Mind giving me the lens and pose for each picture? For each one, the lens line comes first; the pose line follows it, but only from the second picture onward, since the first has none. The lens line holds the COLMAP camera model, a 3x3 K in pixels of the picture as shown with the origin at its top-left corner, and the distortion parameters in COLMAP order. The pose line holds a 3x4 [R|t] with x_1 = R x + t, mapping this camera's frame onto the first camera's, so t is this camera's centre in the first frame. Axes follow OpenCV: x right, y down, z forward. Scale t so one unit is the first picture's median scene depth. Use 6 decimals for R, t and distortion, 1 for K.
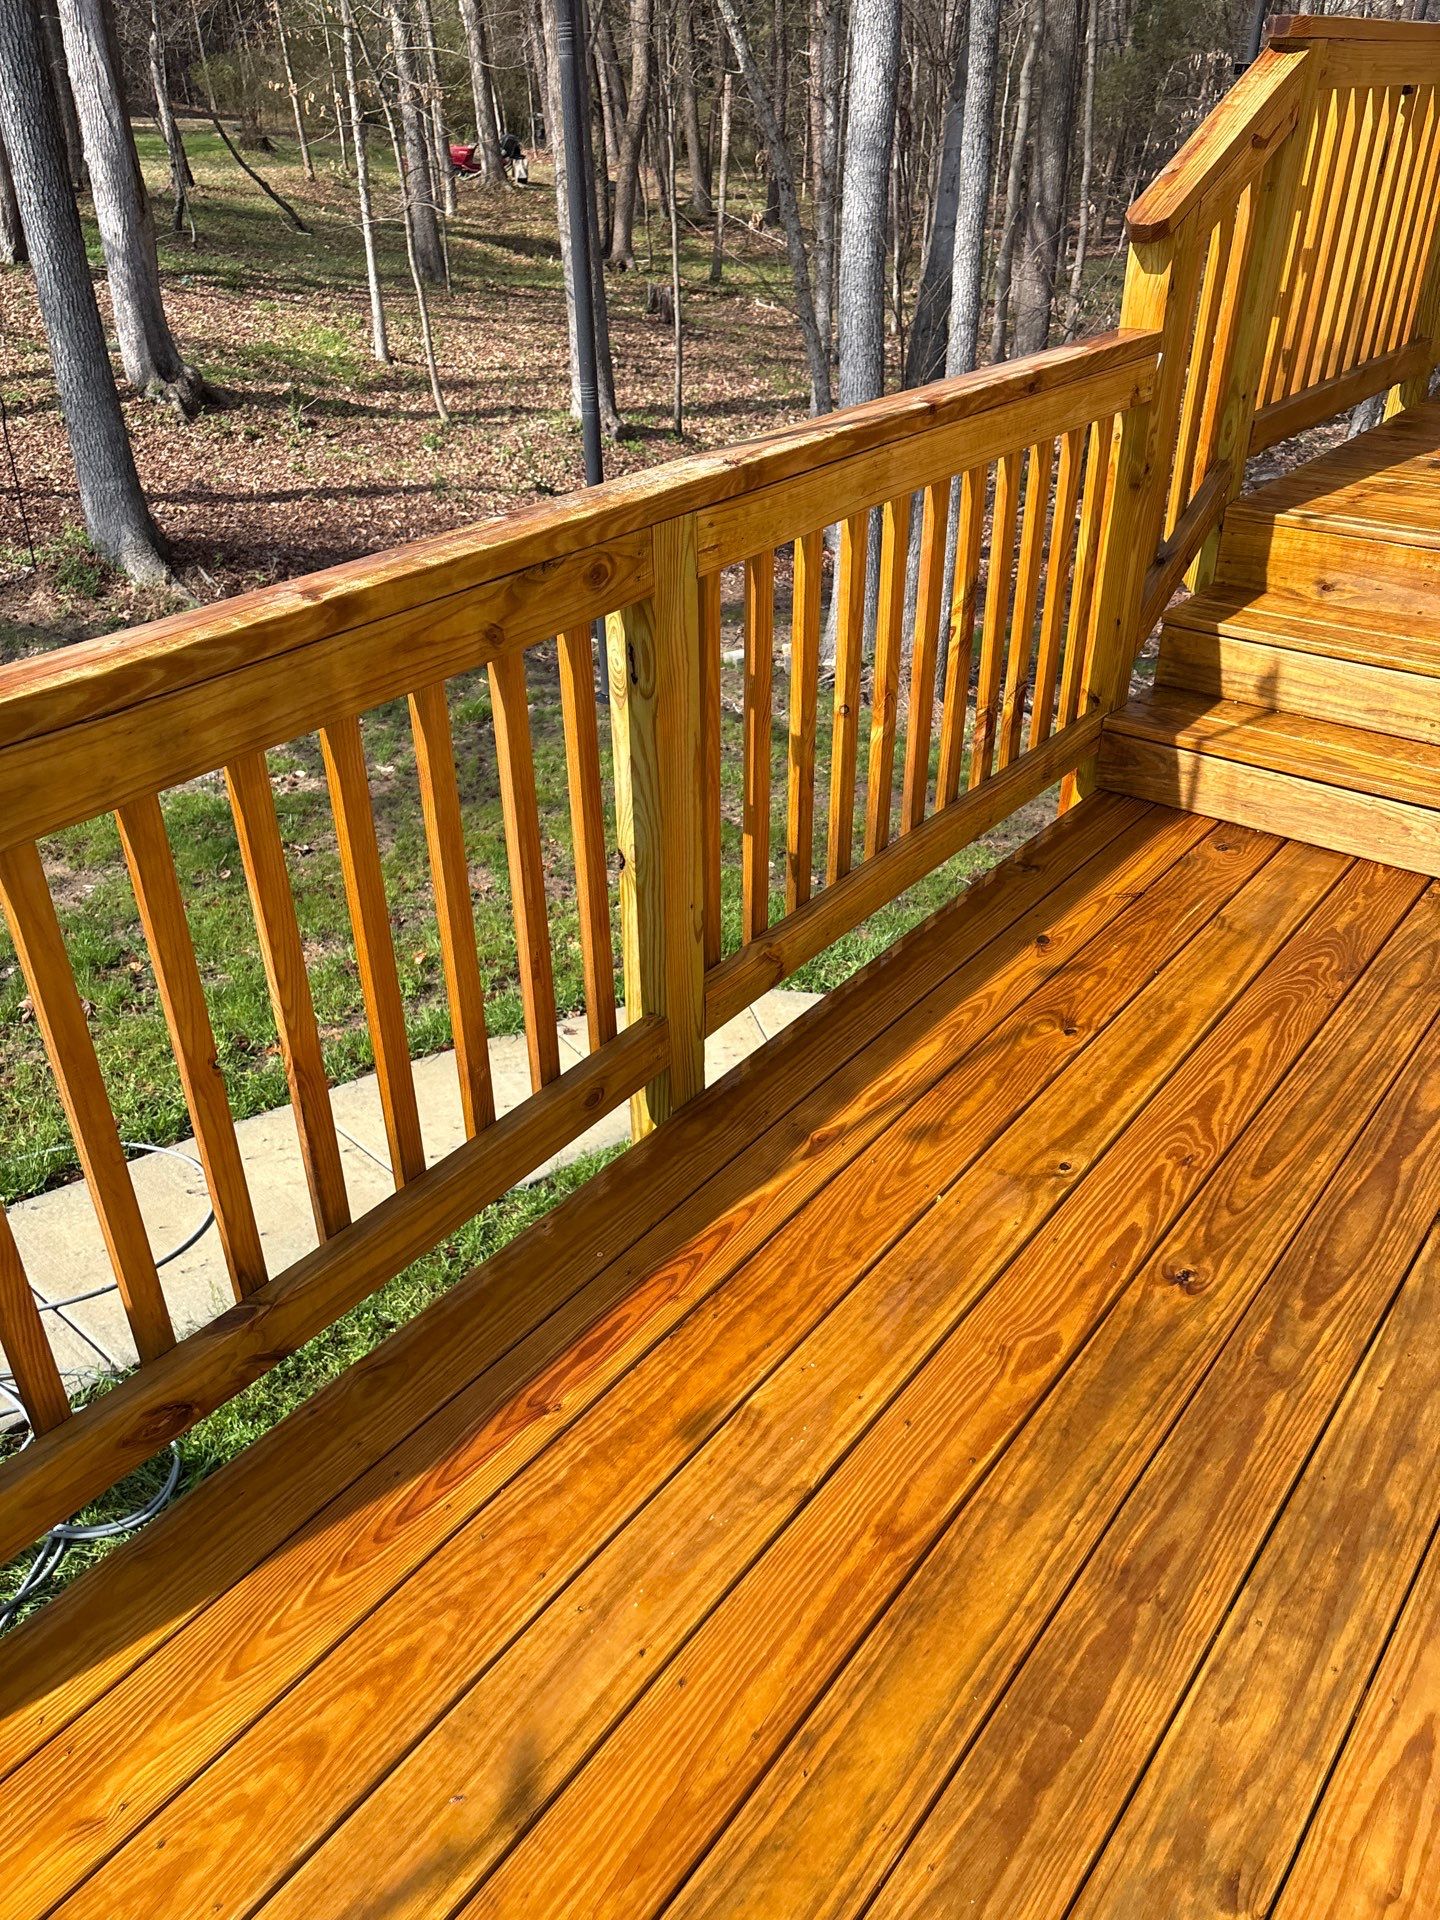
lens RADIAL K [[1445.6, 0, 715.9], [0, 1445.6, 914.2], [0, 0, 1]] dist [0.007991, -0.002451]
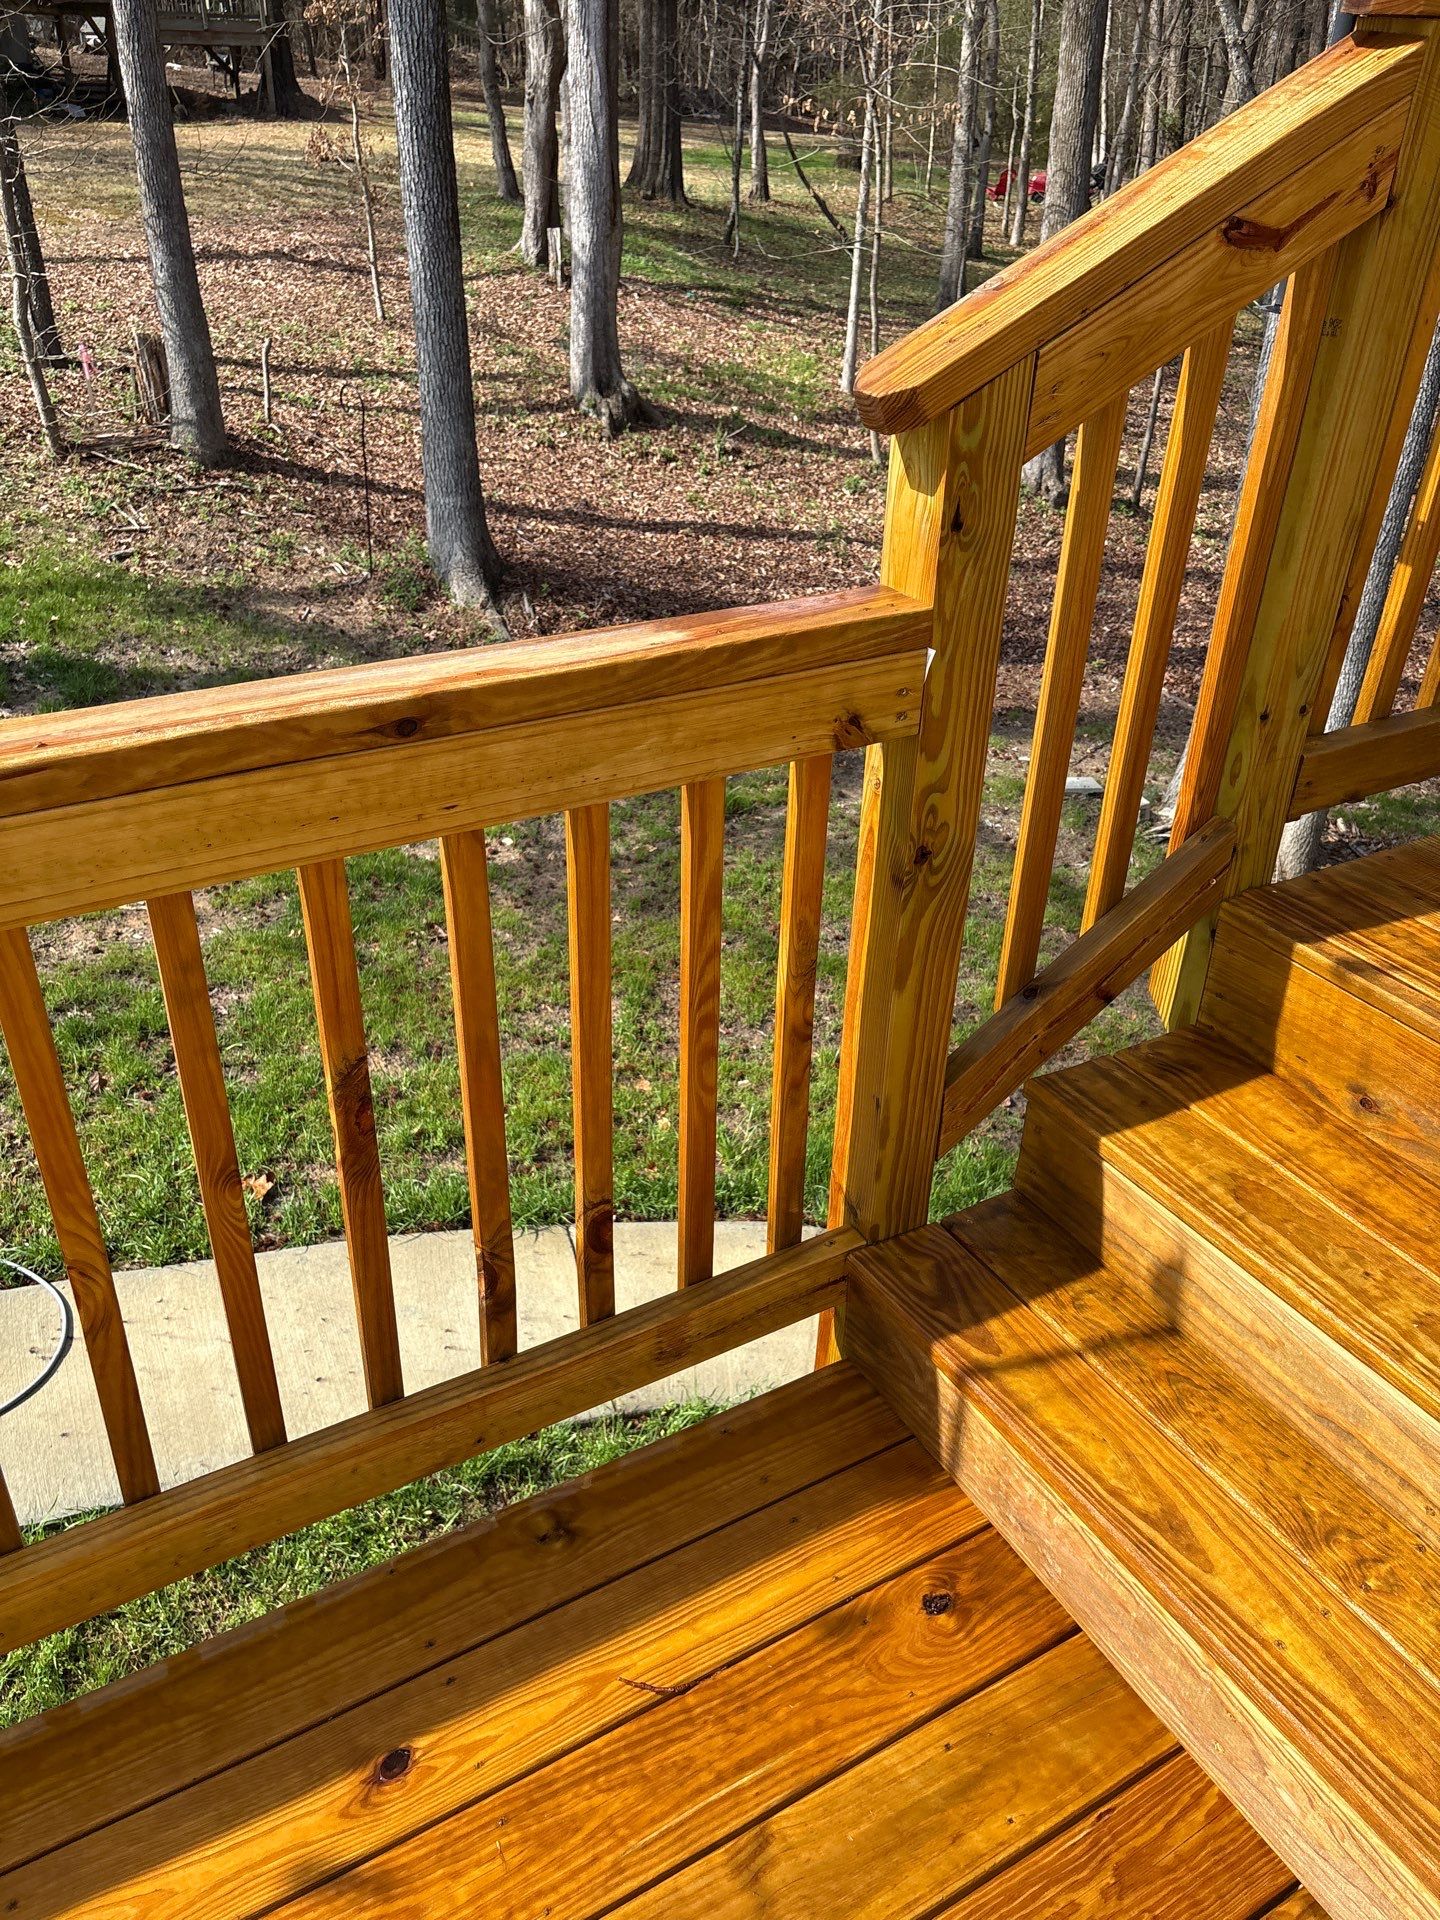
lens RADIAL K [[1485.3, 0, 677.3], [0, 1485.3, 954.6], [0, 0, 1]] dist [0.012179, 0.002100]
pose [[0.933110, 0.206597, -0.294319, 0.080077], [-0.207690, 0.977797, 0.027903, -0.057096], [0.293549, 0.035090, 0.955300, 0.100352]]
